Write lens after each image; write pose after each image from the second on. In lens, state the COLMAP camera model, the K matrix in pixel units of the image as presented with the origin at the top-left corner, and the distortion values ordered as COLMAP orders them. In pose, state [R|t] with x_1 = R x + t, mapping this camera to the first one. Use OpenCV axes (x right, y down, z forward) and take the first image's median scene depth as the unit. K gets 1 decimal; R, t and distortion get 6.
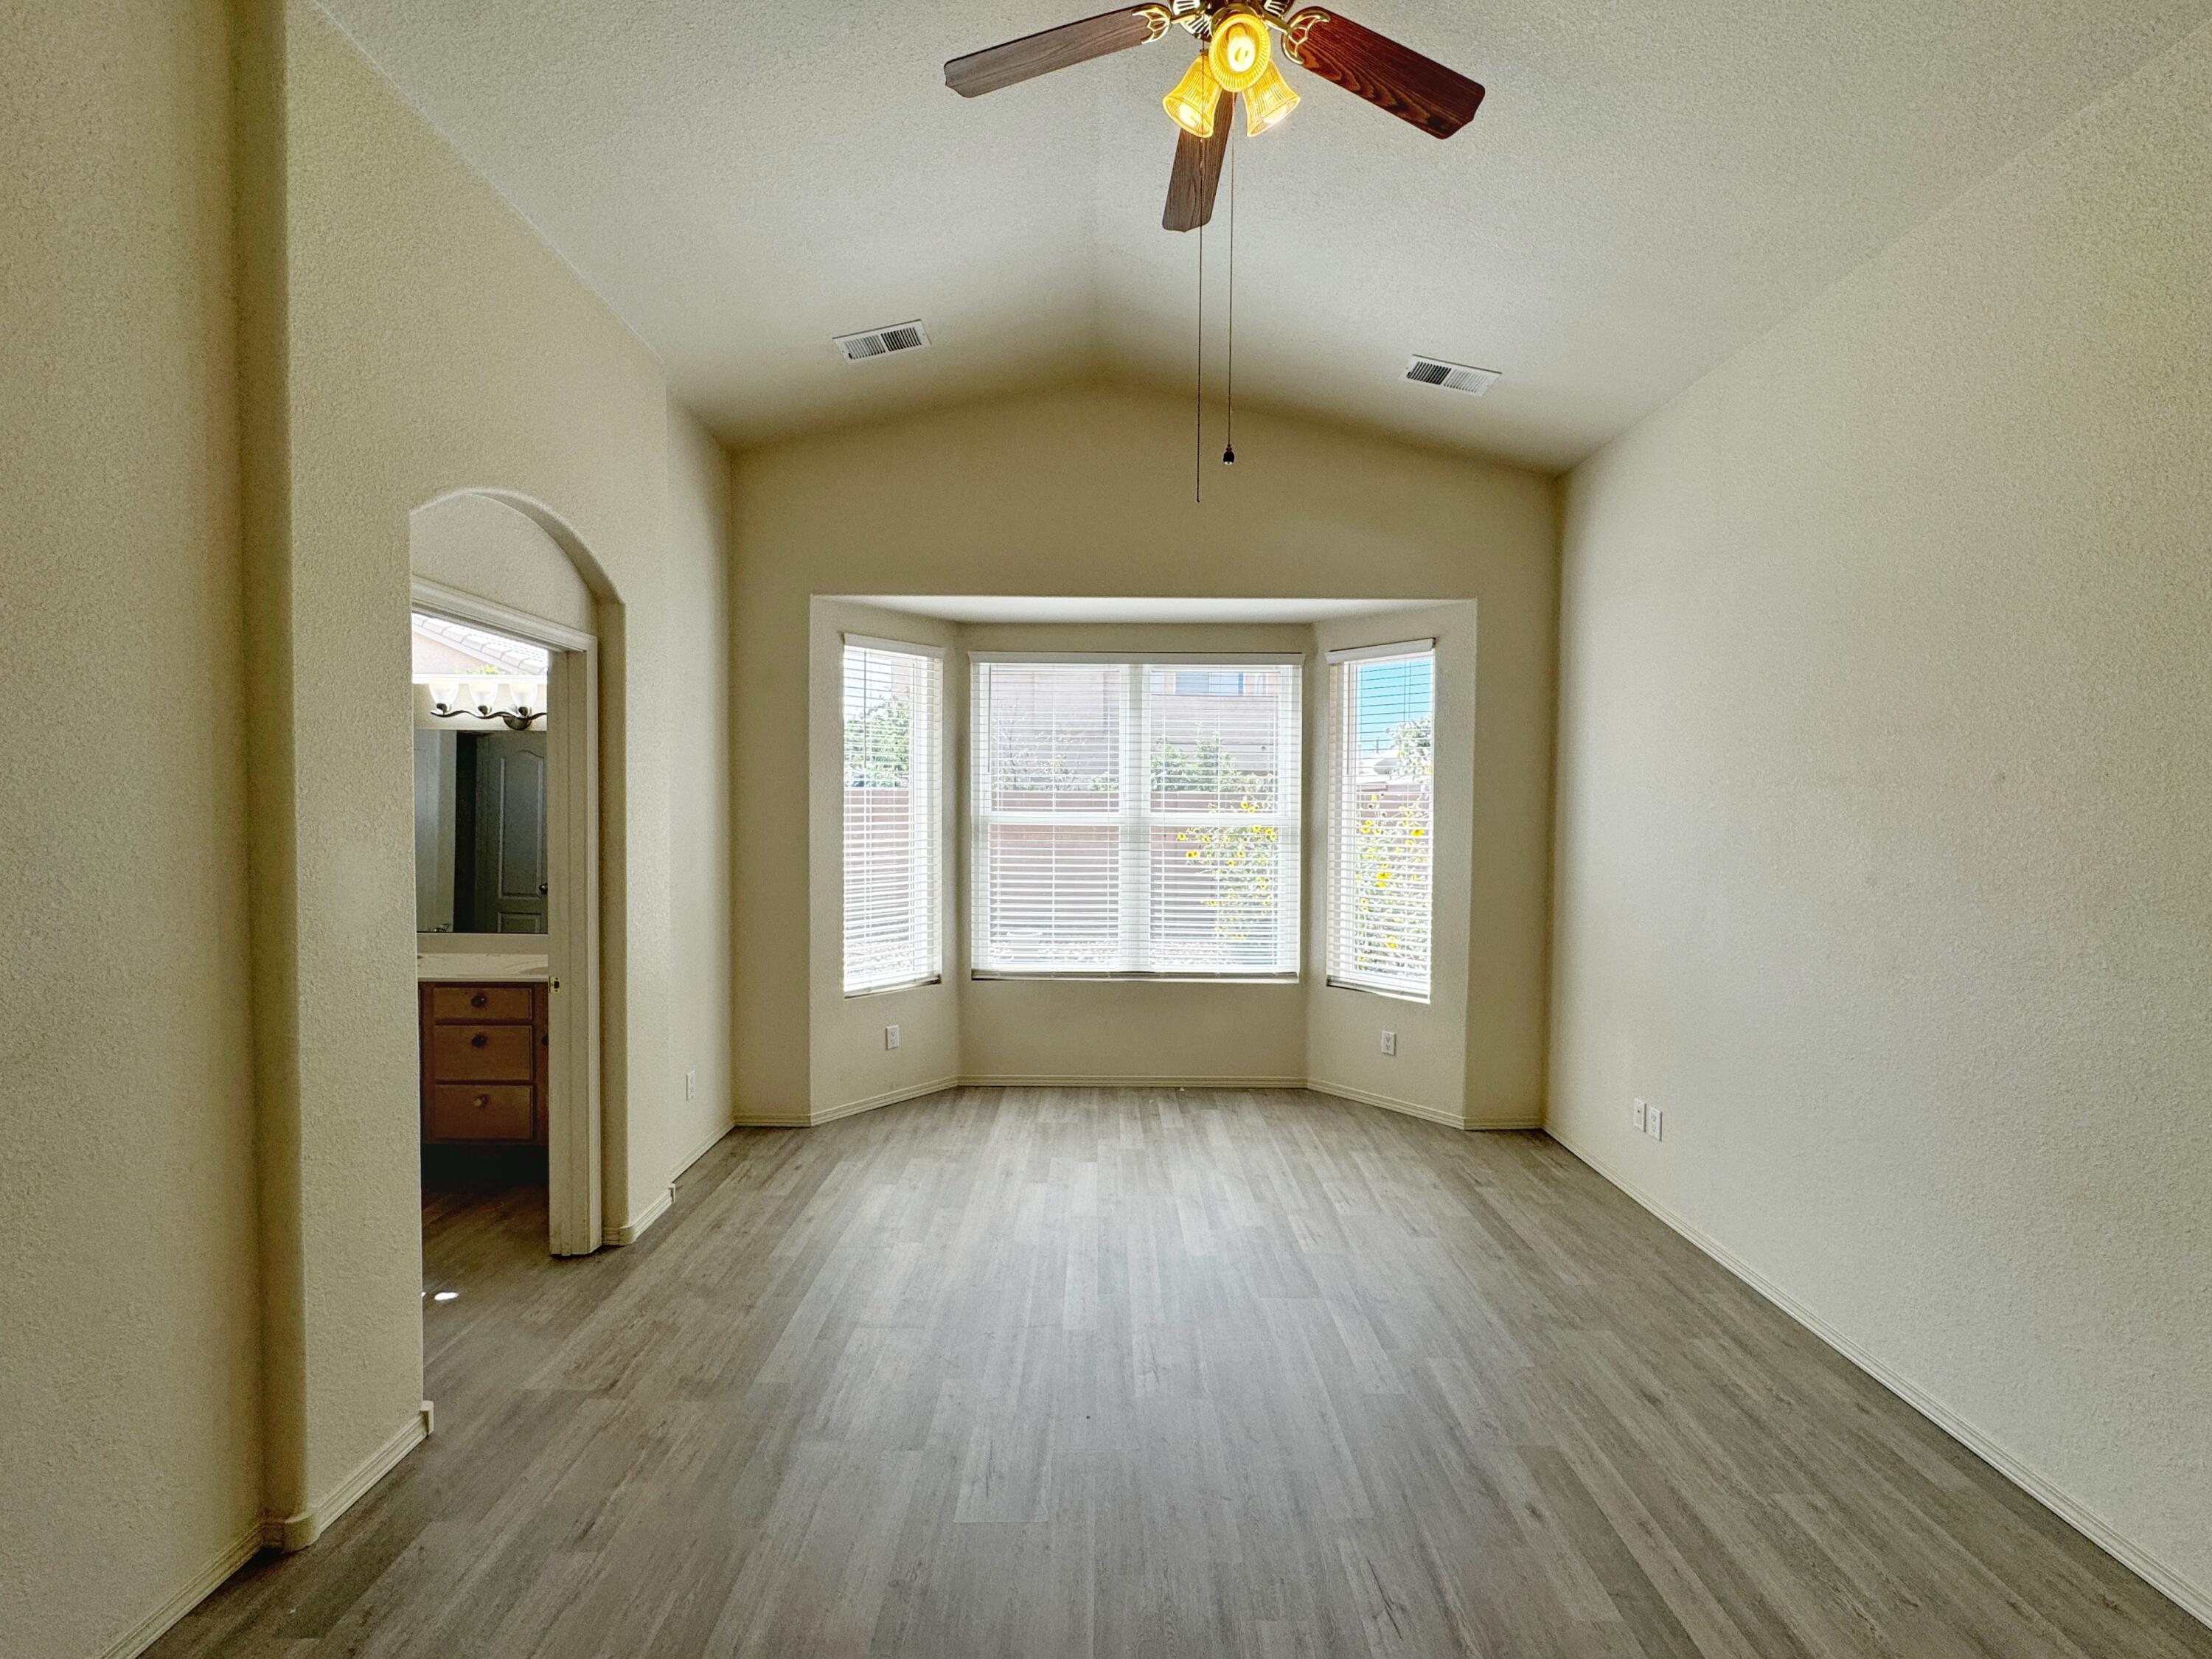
lens RADIAL K [[893.6, 0, 1104.9], [0, 893.6, 828.9], [0, 0, 1]] dist [-0.002378, 0.000245]
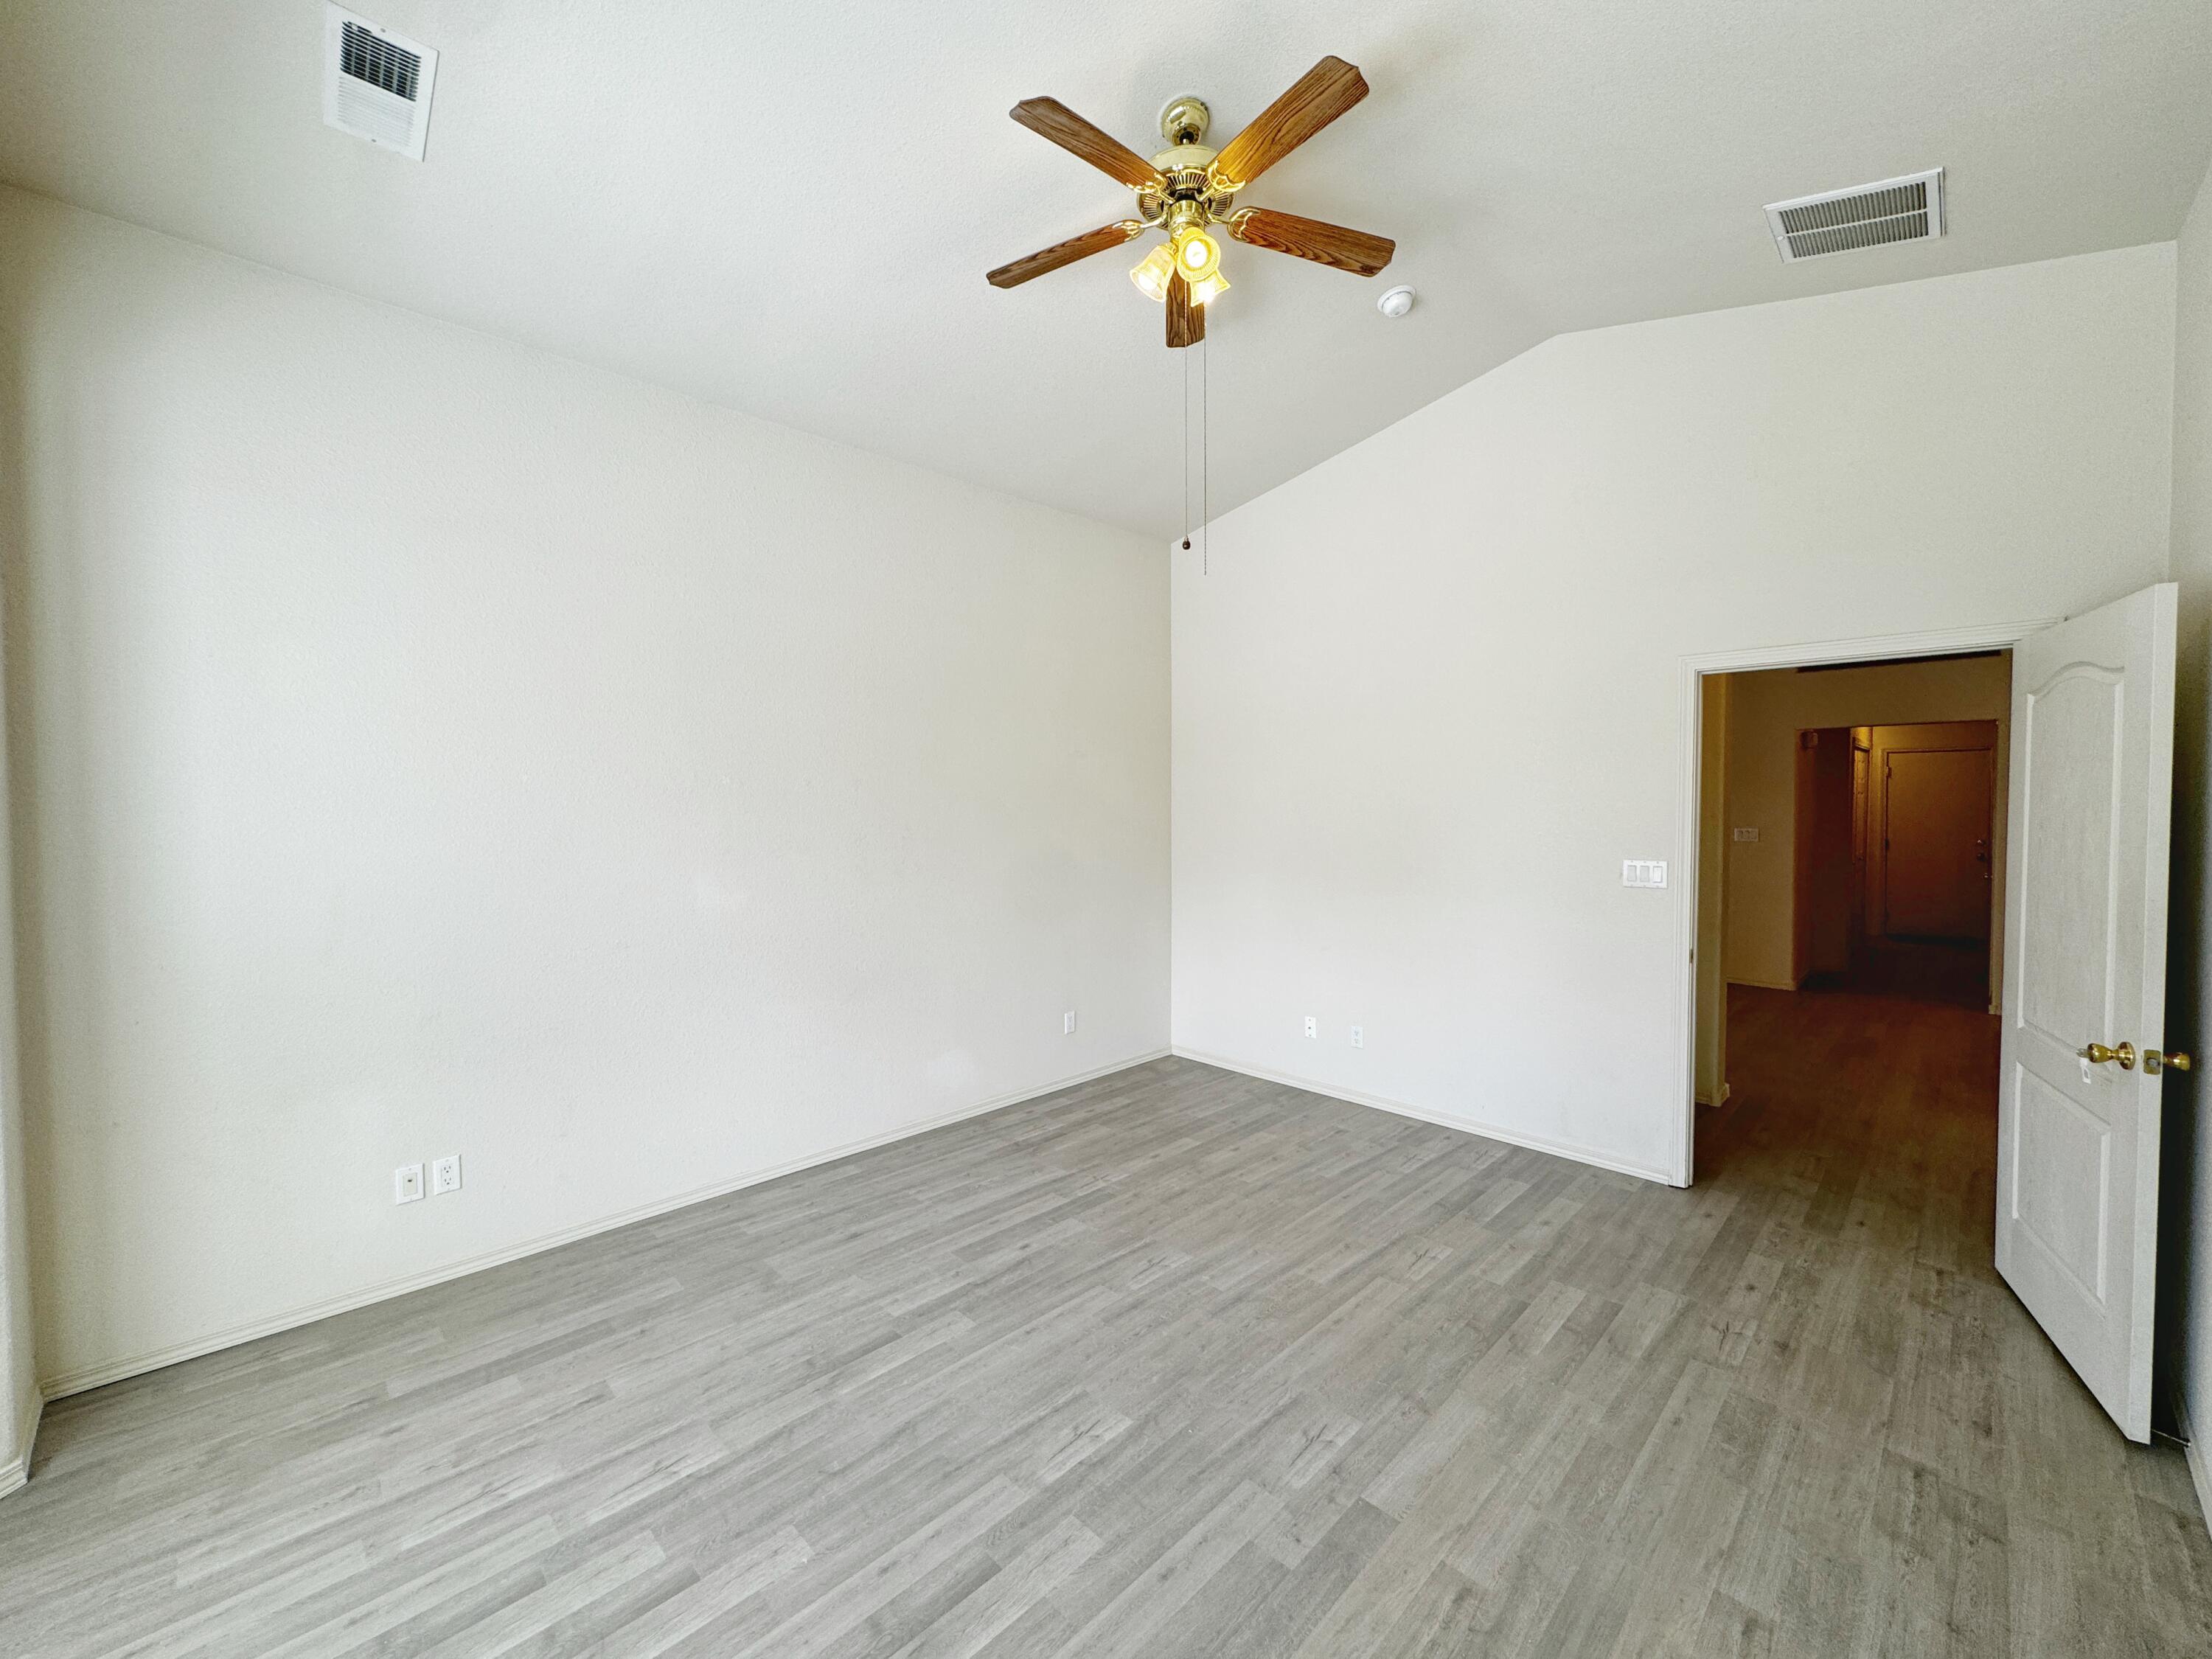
lens RADIAL K [[879.0, 0, 1106.0], [0, 879.0, 829.5], [0, 0, 1]] dist [-0.001853, 0.000174]
pose [[-0.703024, -0.029056, 0.710572, -0.321446], [0.017700, 0.998141, 0.058327, -0.027409], [-0.710946, 0.053583, -0.701202, 0.890542]]
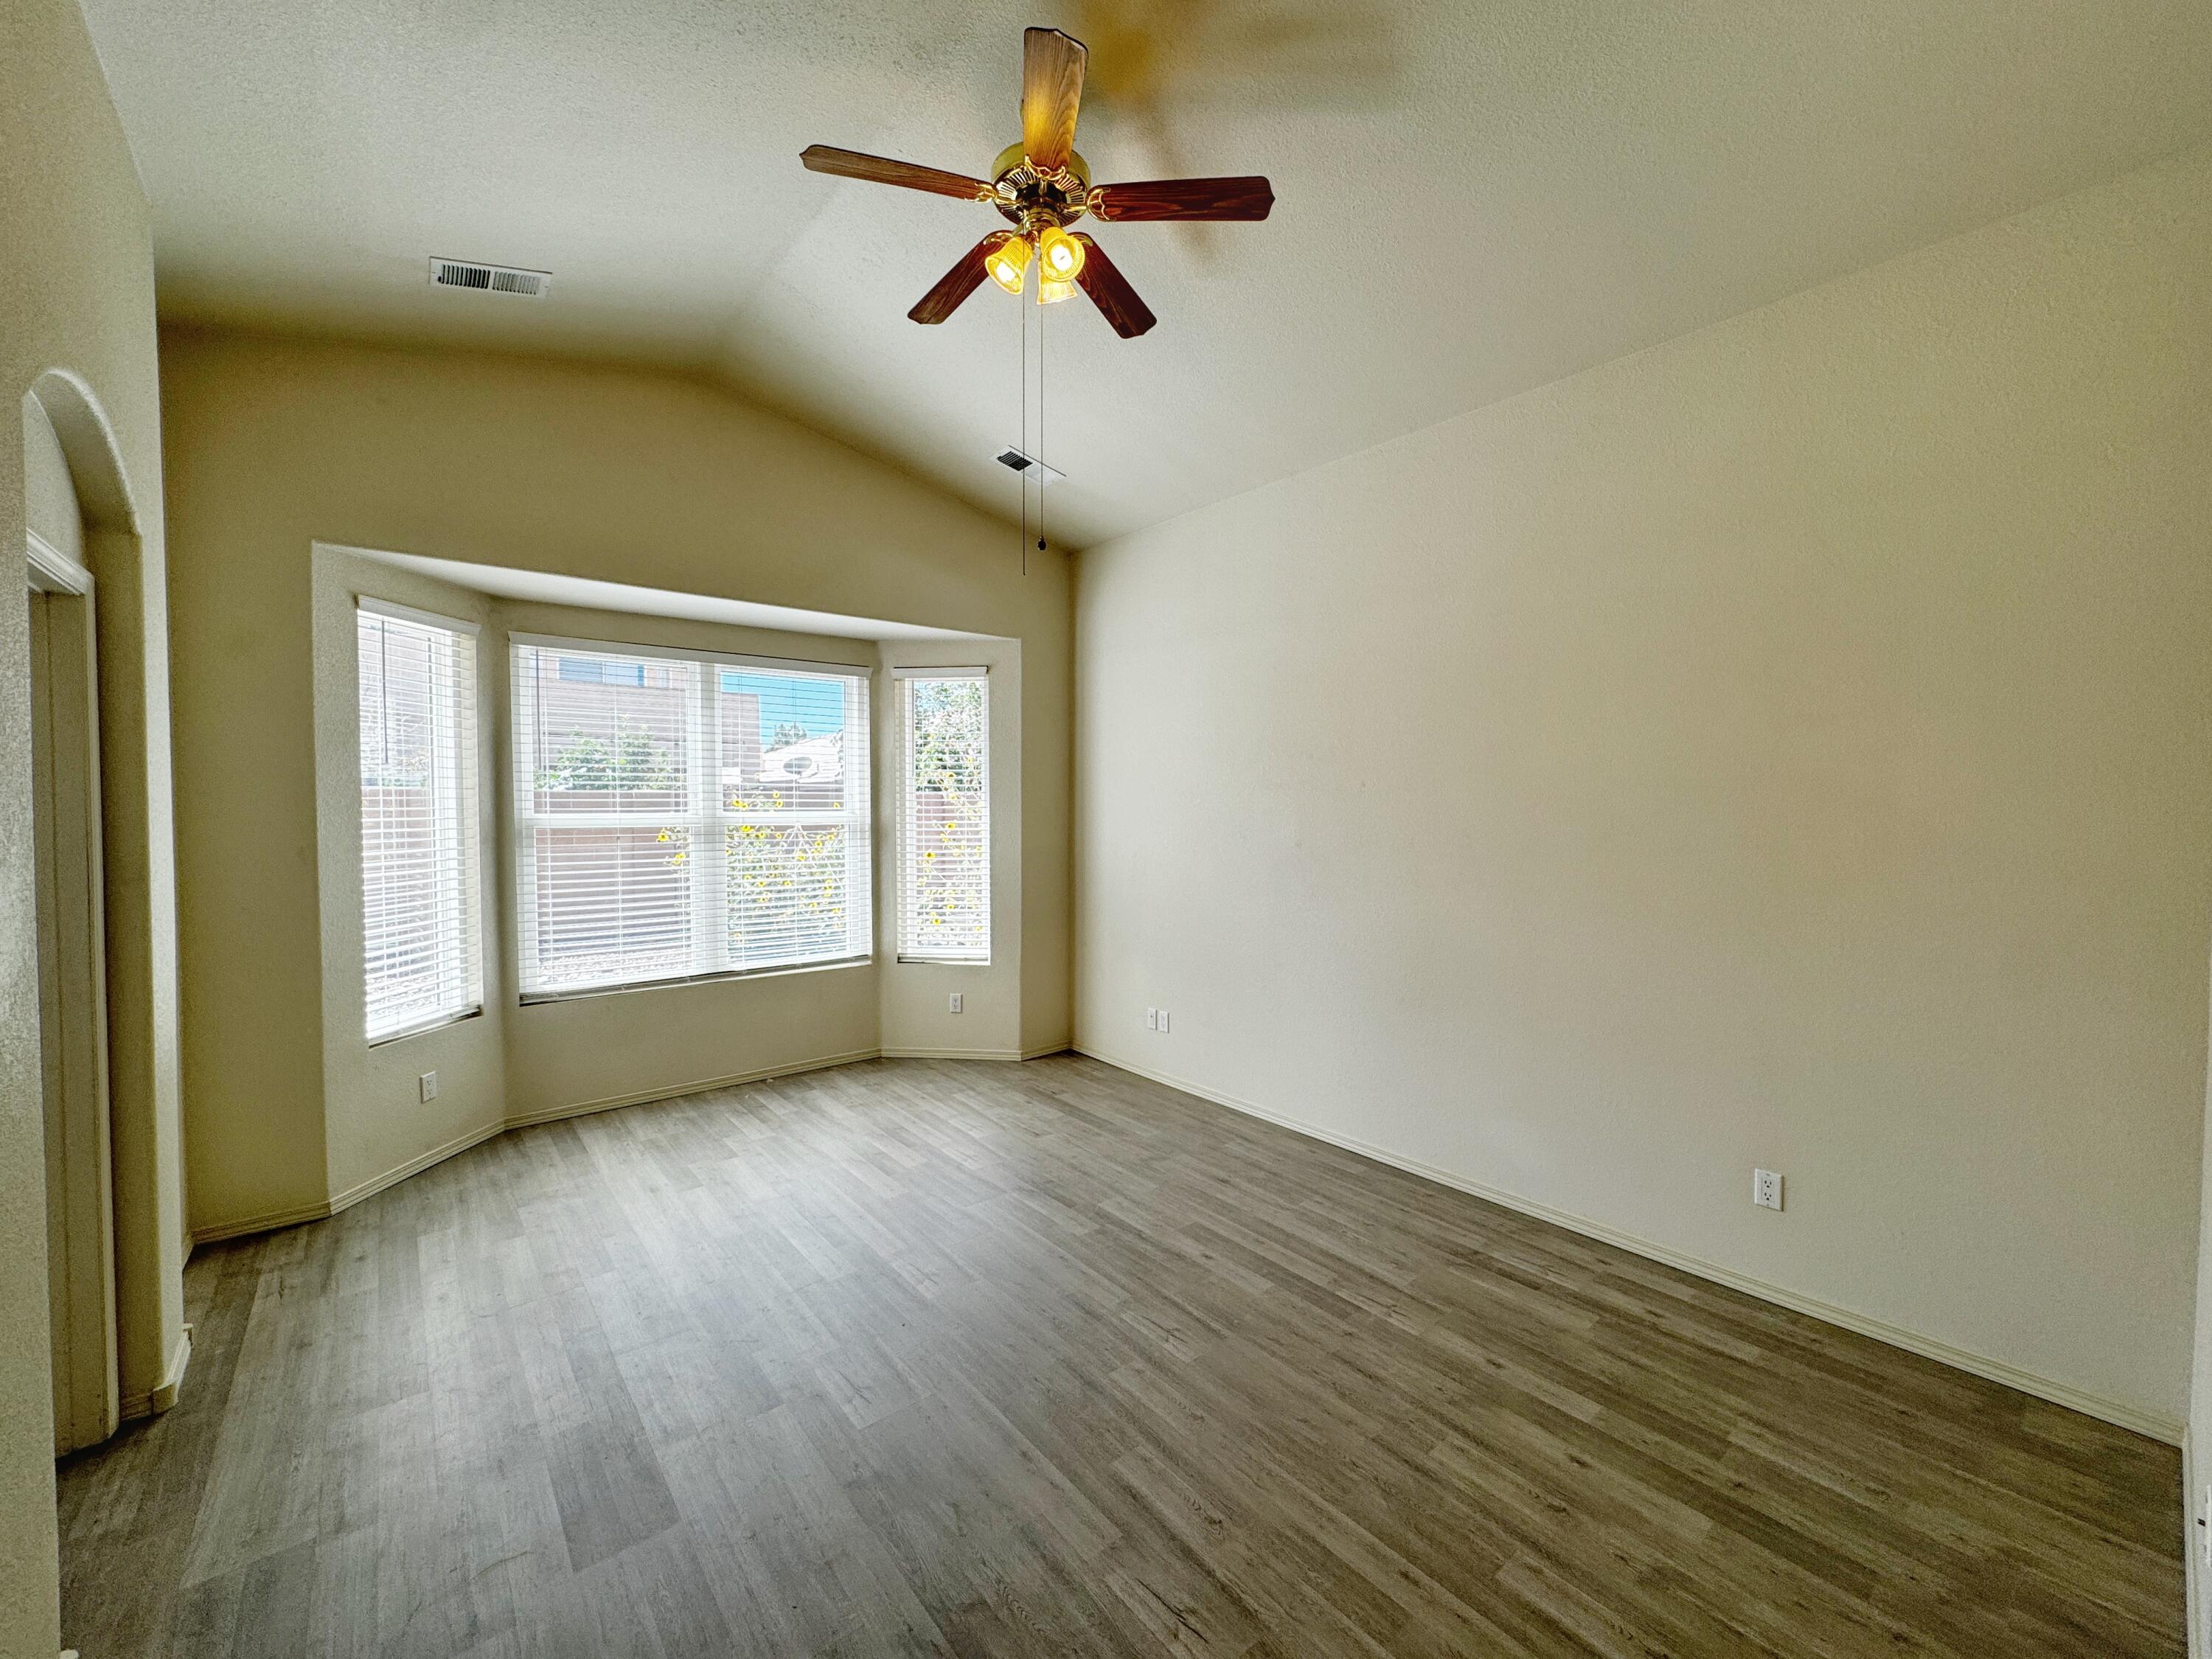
lens RADIAL K [[879.0, 0, 1106.0], [0, 879.0, 829.5], [0, 0, 1]] dist [-0.001853, 0.000174]
pose [[0.774626, -0.026783, 0.631853, -0.275558], [0.024592, 0.999623, 0.012222, -0.000753], [-0.631942, 0.006071, 0.774992, -0.036259]]
